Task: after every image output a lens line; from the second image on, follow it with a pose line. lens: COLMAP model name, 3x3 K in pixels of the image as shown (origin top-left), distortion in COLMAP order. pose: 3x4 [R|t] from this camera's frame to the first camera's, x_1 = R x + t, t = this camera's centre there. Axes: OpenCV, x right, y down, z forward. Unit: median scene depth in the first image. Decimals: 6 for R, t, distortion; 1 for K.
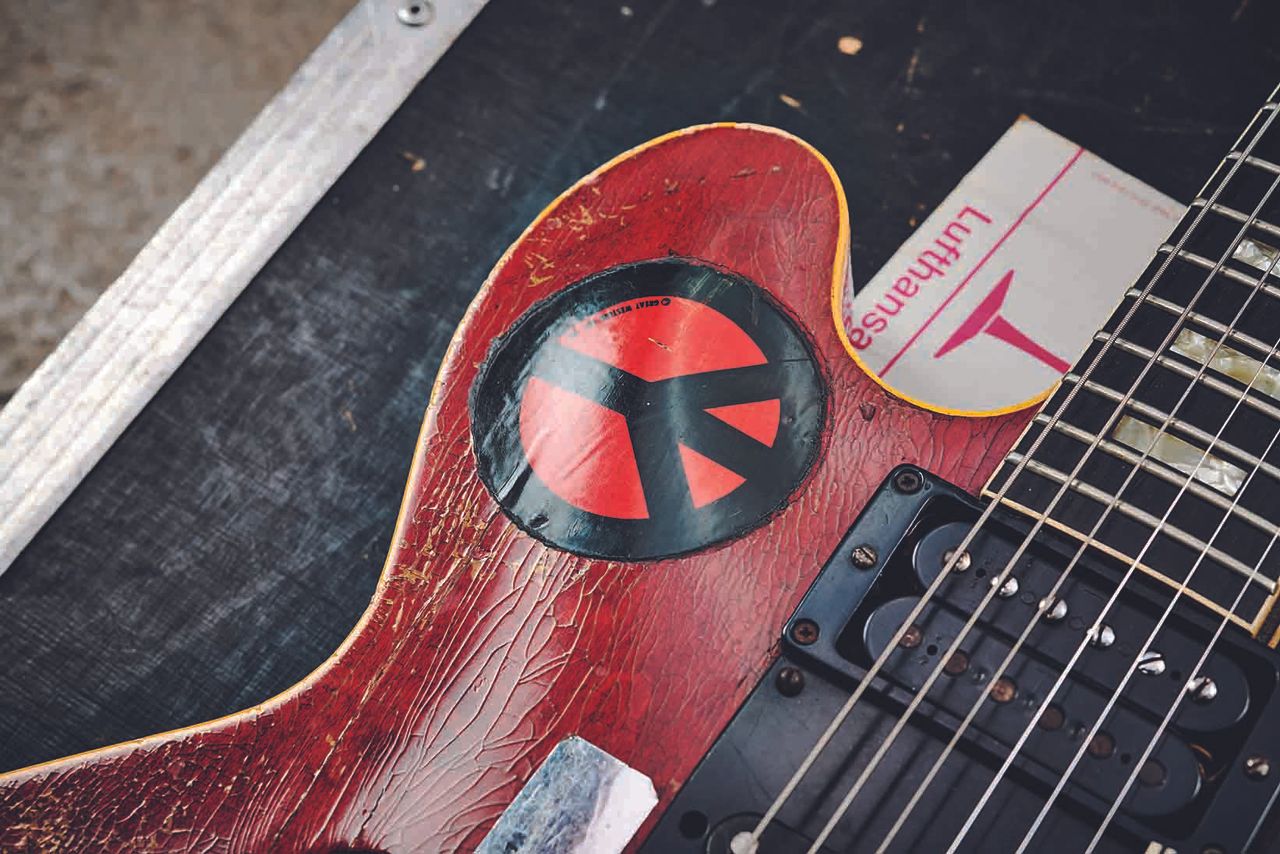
lens RADIAL K [[2236.7, 0, 644.7], [0, 2236.7, 423.5], [0, 0, 1]] dist [0.022901, 0.000000]
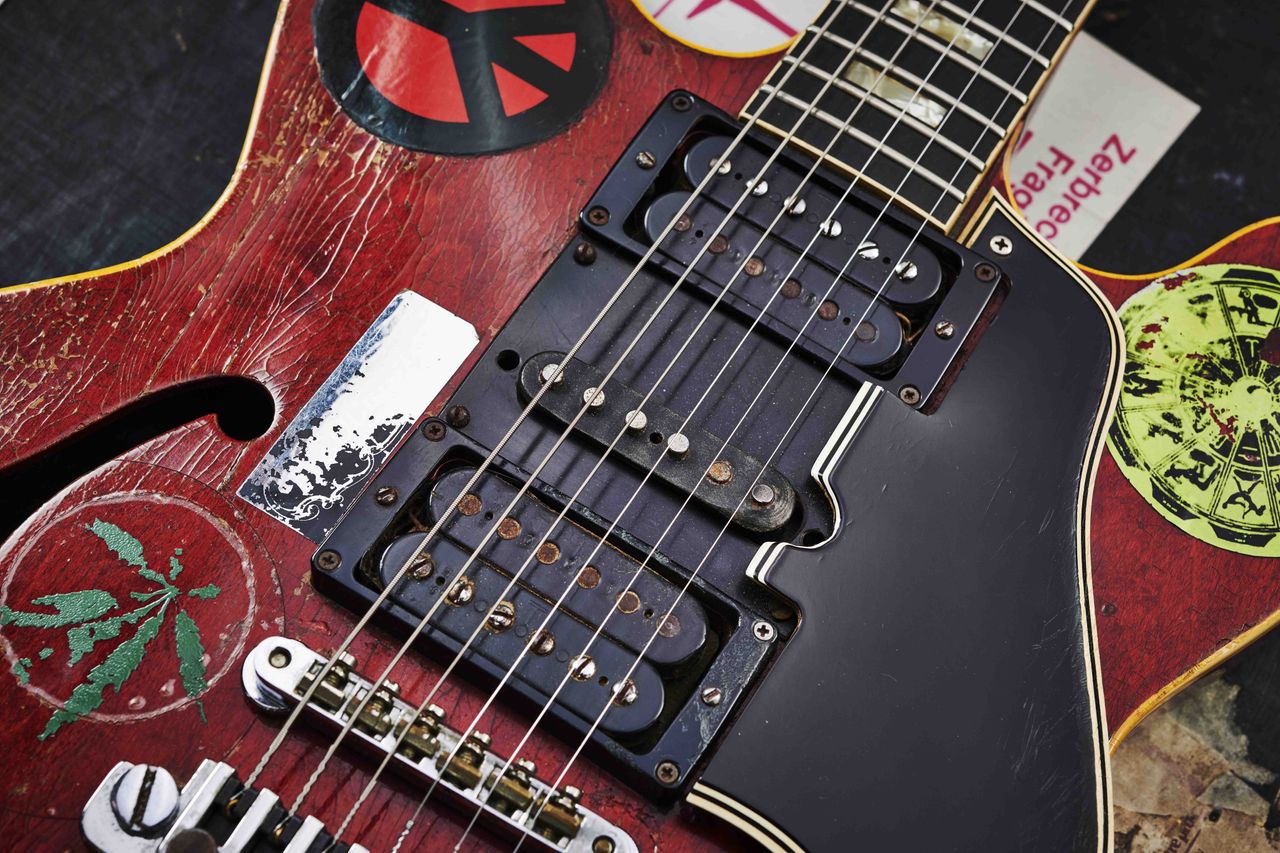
lens RADIAL K [[2236.7, 0, 638.3], [0, 2236.7, 427.7], [0, 0, 1]] dist [0.022901, 0.000000]
pose [[0.985110, 0.034543, 0.168419, -0.108683], [-0.053796, 0.992348, 0.111134, 0.068321], [-0.163292, -0.118539, 0.979431, -0.229359]]
